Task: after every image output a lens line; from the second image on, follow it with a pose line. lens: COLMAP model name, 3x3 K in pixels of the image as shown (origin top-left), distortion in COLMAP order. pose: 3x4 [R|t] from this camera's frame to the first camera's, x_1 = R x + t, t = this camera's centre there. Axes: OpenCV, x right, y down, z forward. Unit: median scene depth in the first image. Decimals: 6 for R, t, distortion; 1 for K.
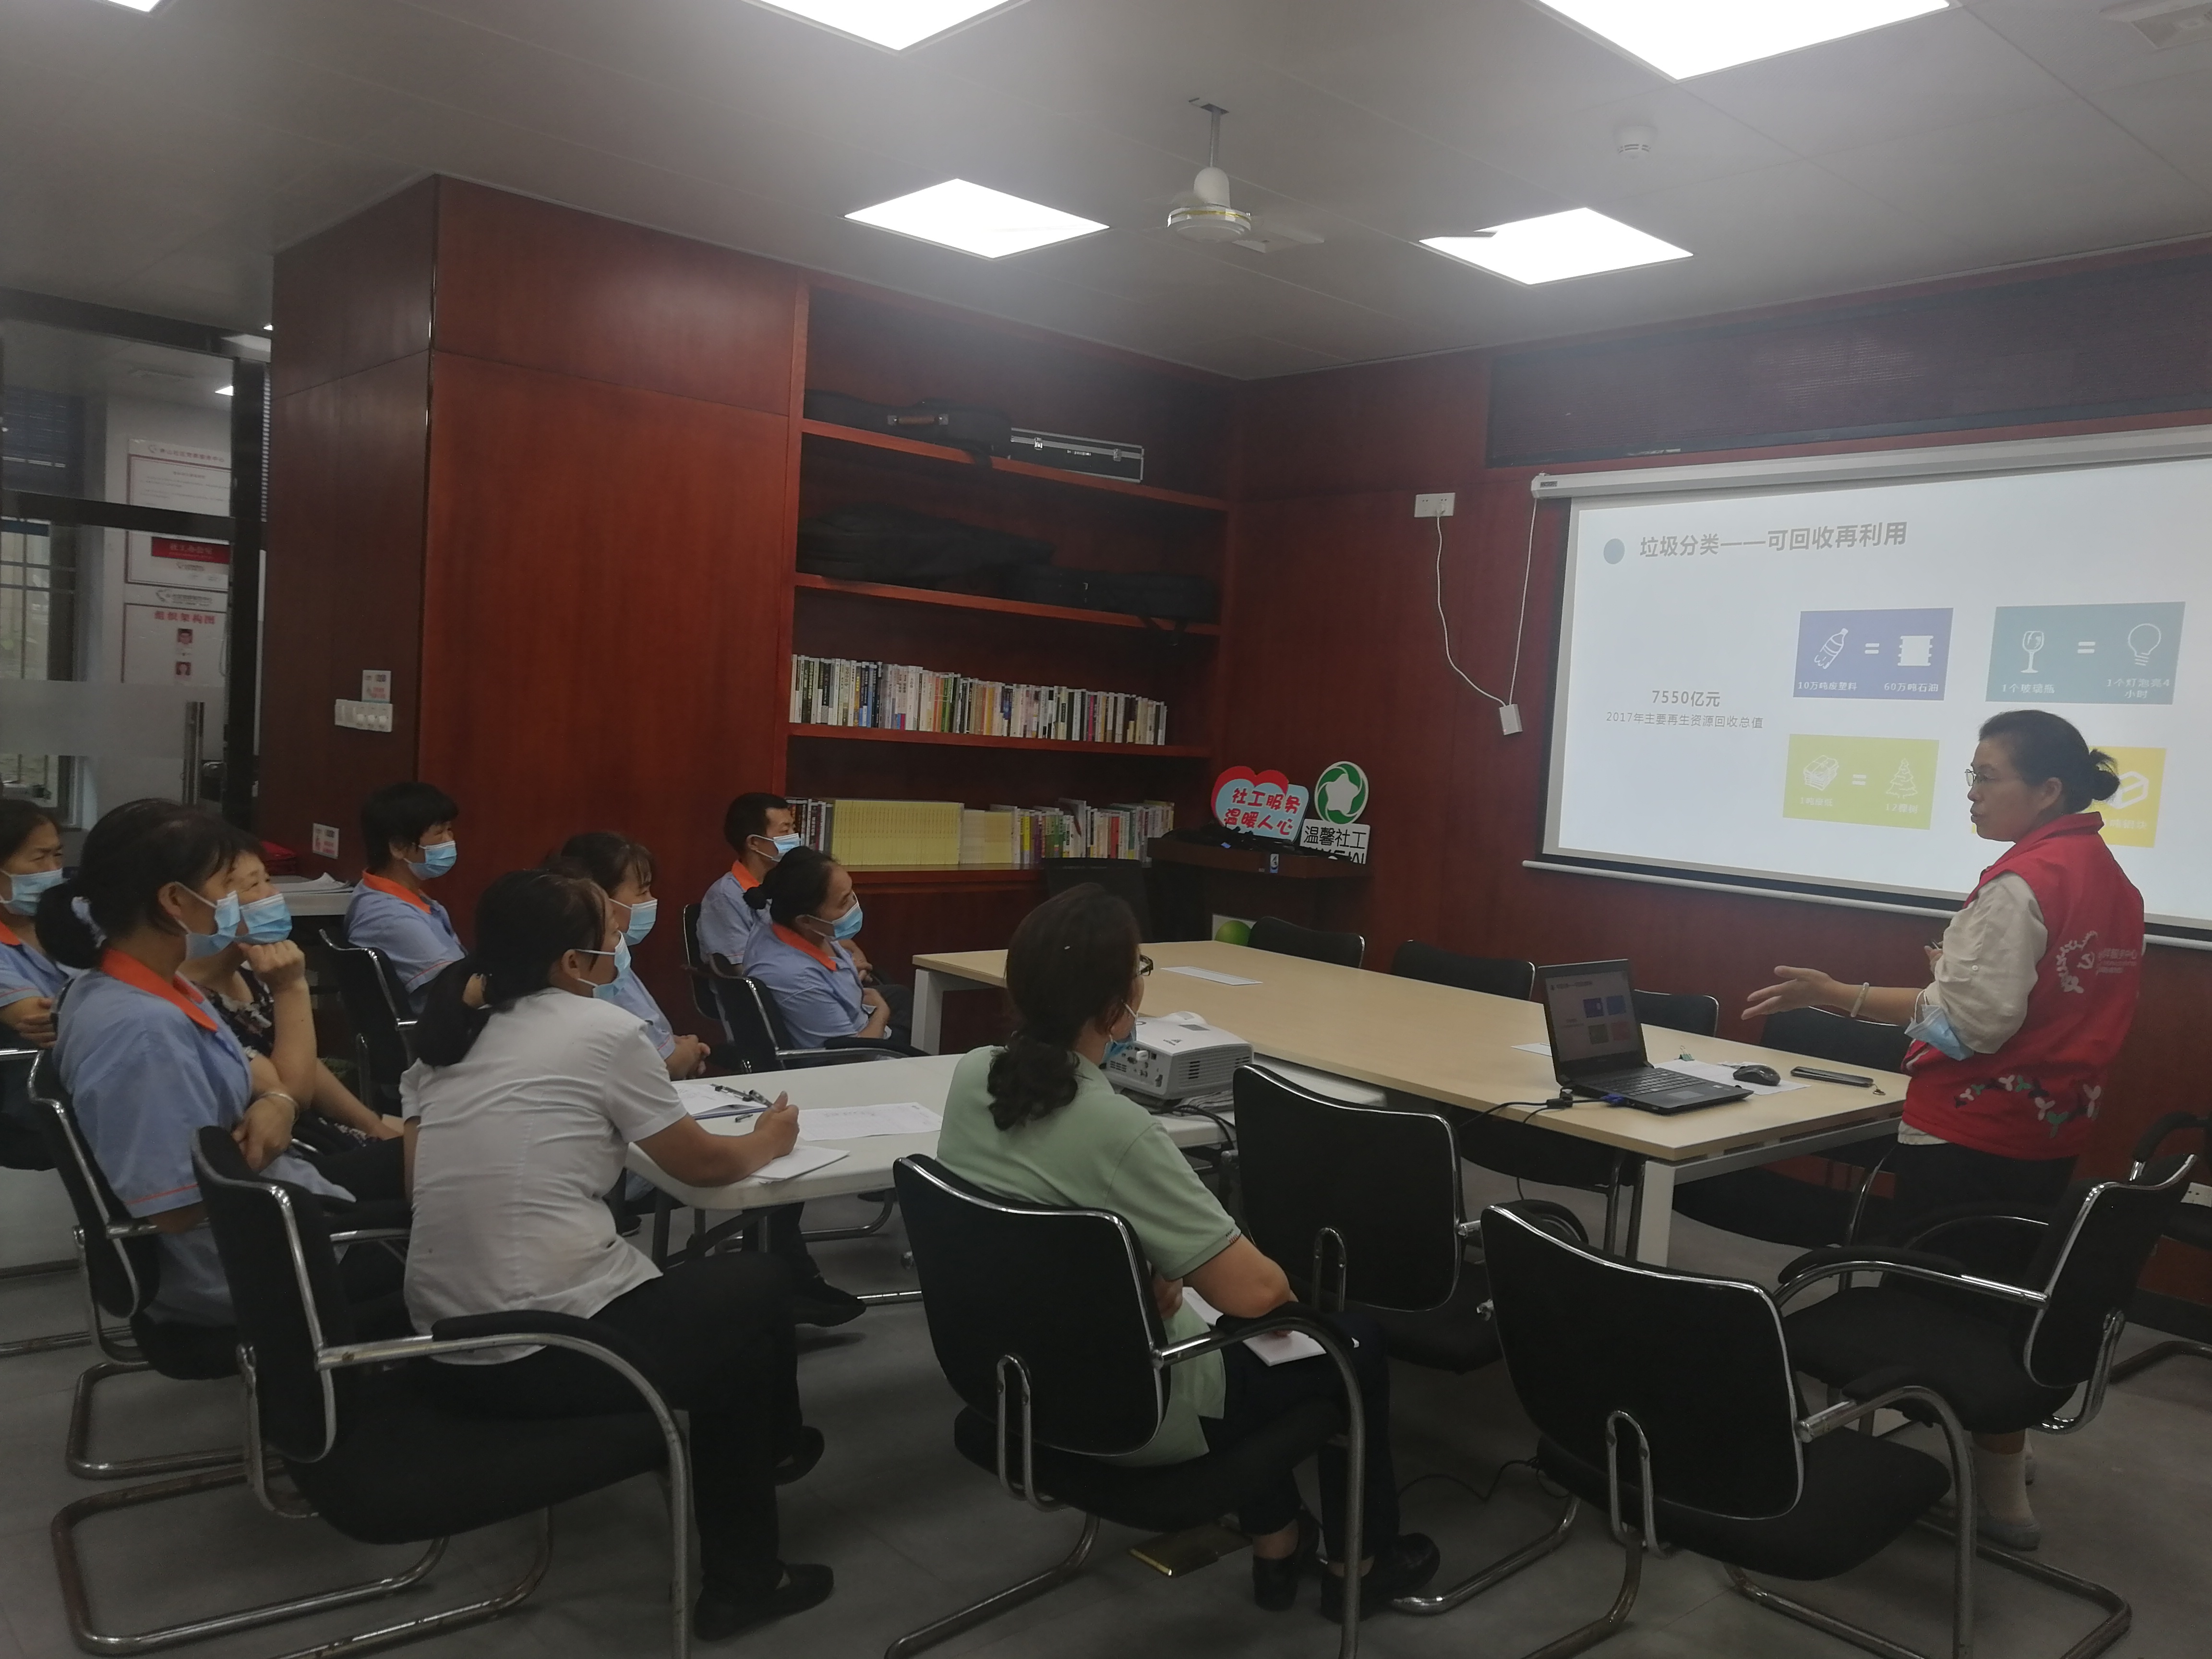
lens RADIAL K [[1712.8, 0, 1116.4], [0, 1712.8, 846.6], [0, 0, 1]] dist [-0.008917, 0.045033]
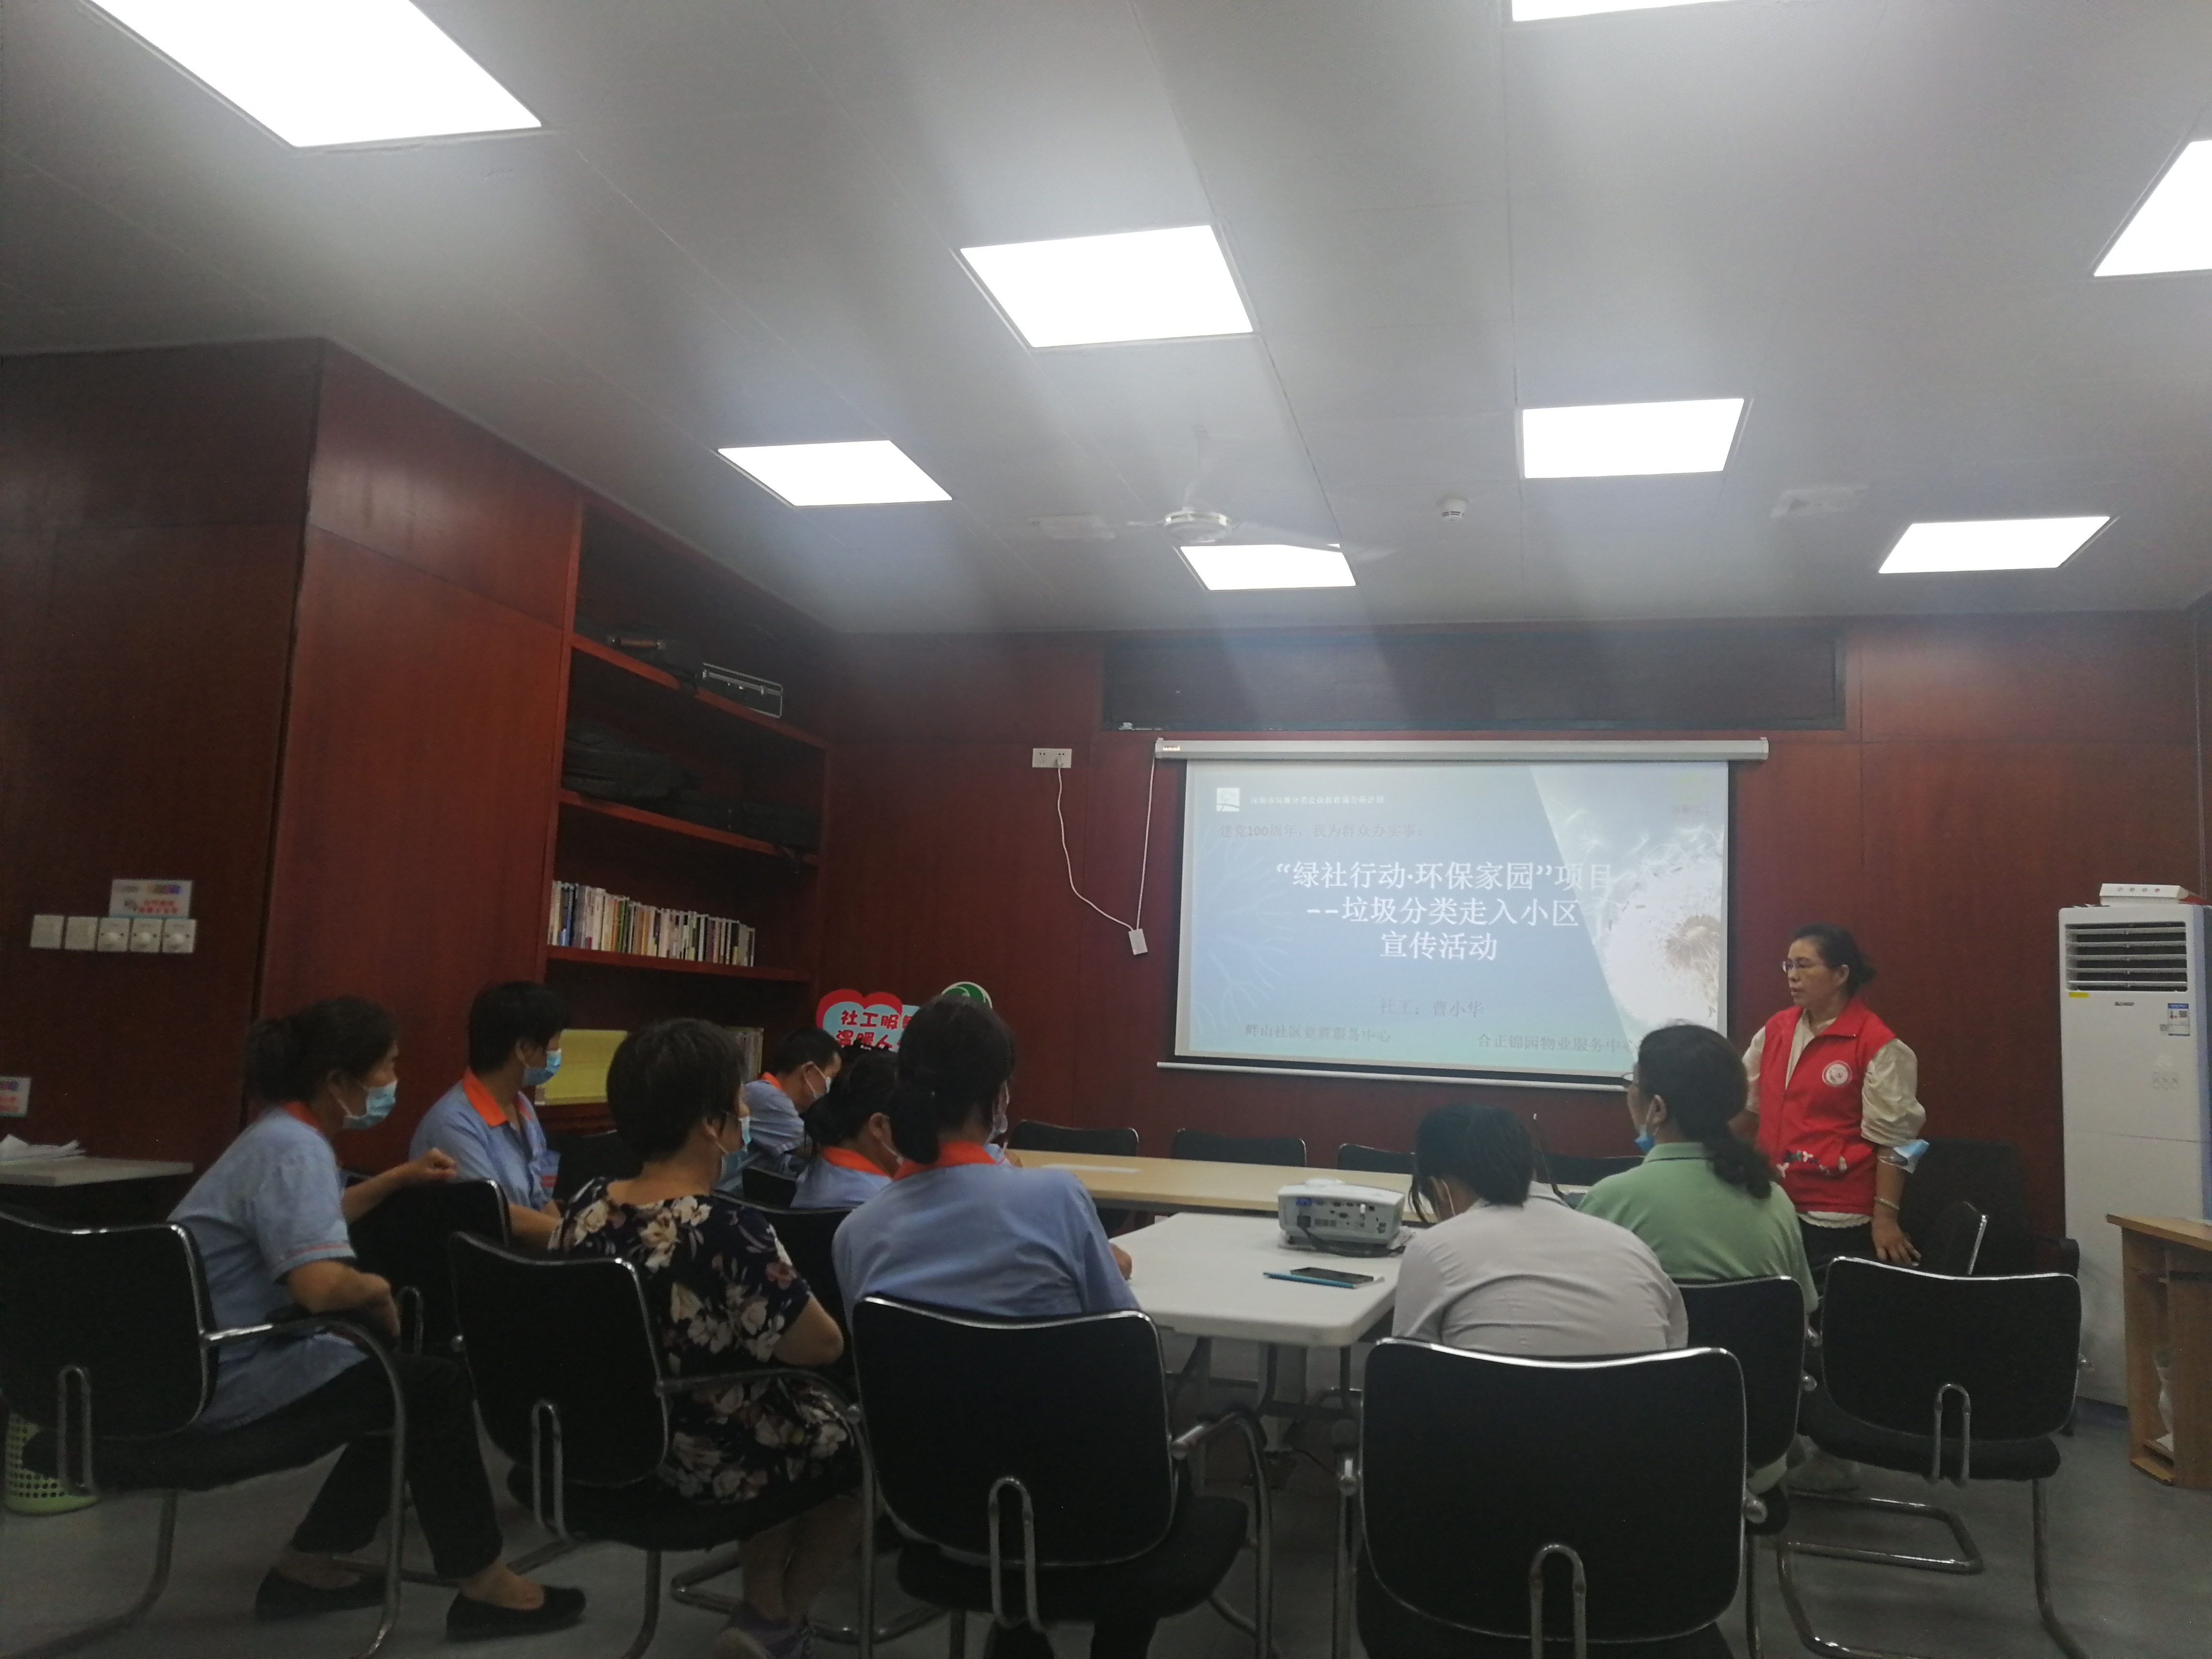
lens RADIAL K [[1712.8, 0, 1094.7], [0, 1712.8, 828.1], [0, 0, 1]] dist [-0.008917, 0.045033]
pose [[0.827788, 0.037460, 0.559789, -0.430216], [0.048067, 0.989364, -0.137286, 0.007515], [-0.558978, 0.140552, 0.817183, 0.046918]]
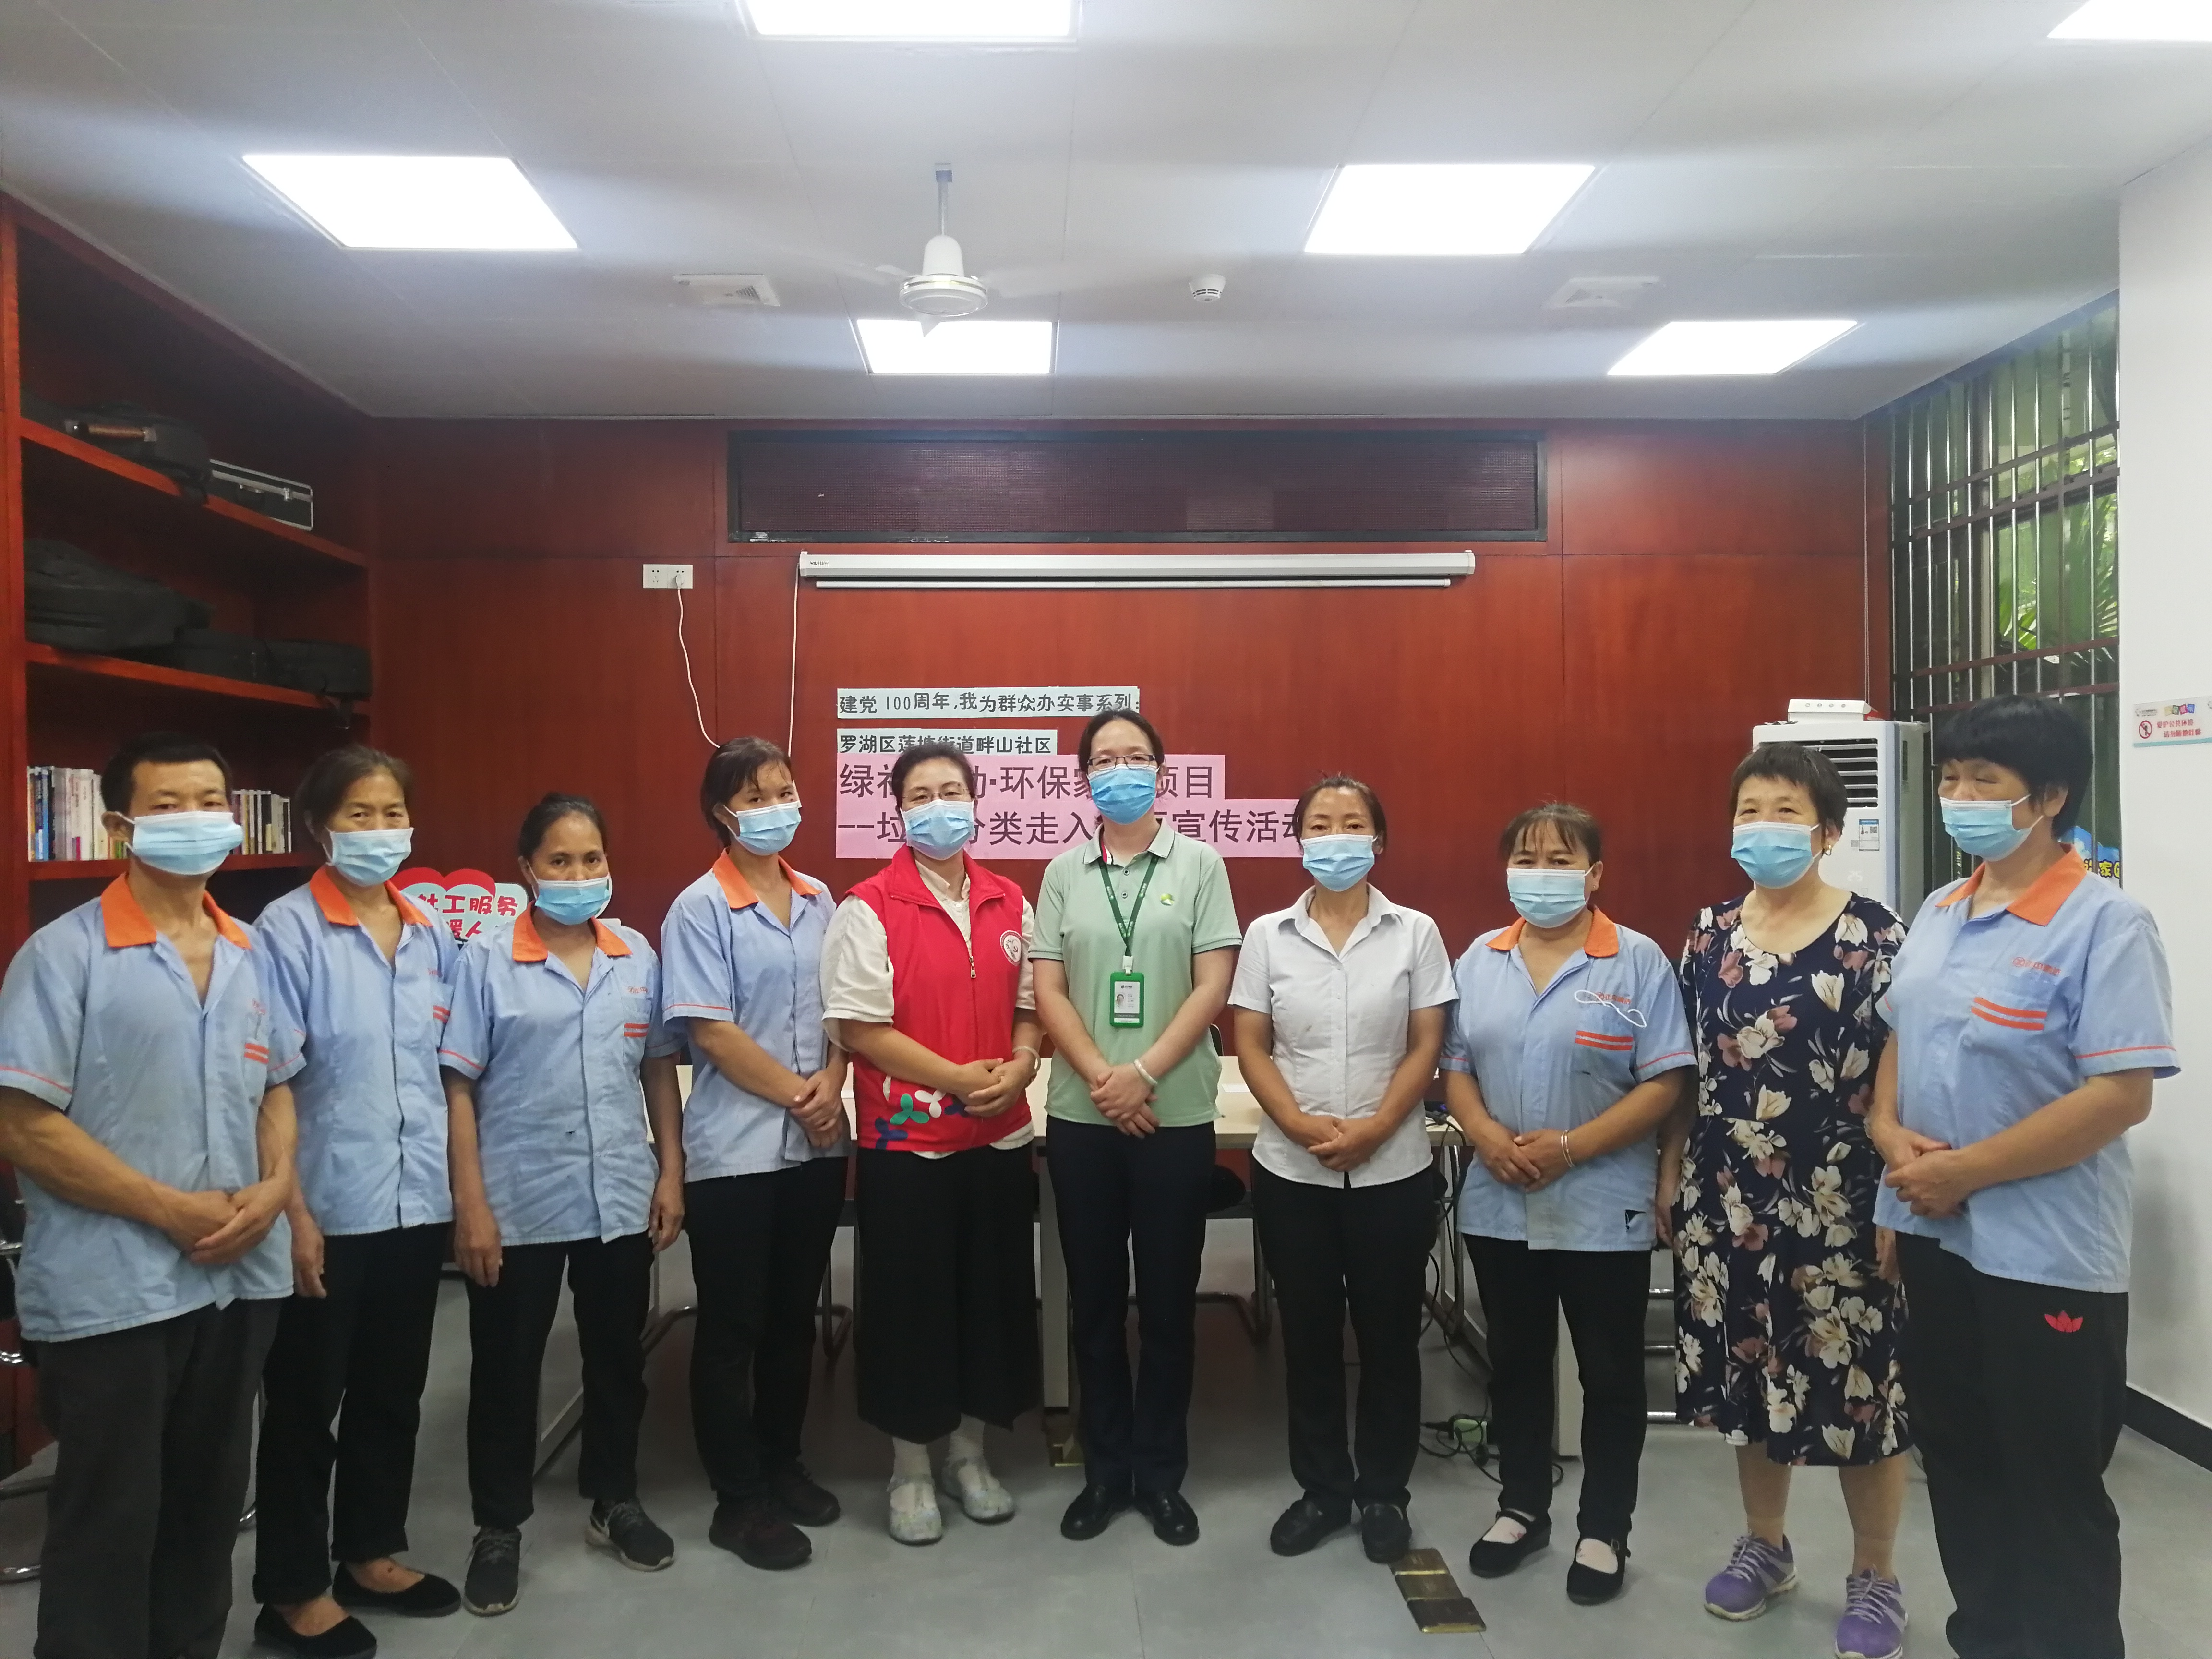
lens RADIAL K [[1712.8, 0, 1097.4], [0, 1712.8, 836.2], [0, 0, 1]] dist [-0.008917, 0.045033]
pose [[0.620006, -0.077928, 0.780718, -0.417872], [0.103963, 0.994441, 0.016699, -0.045823], [-0.777679, 0.070812, 0.624661, 0.225915]]
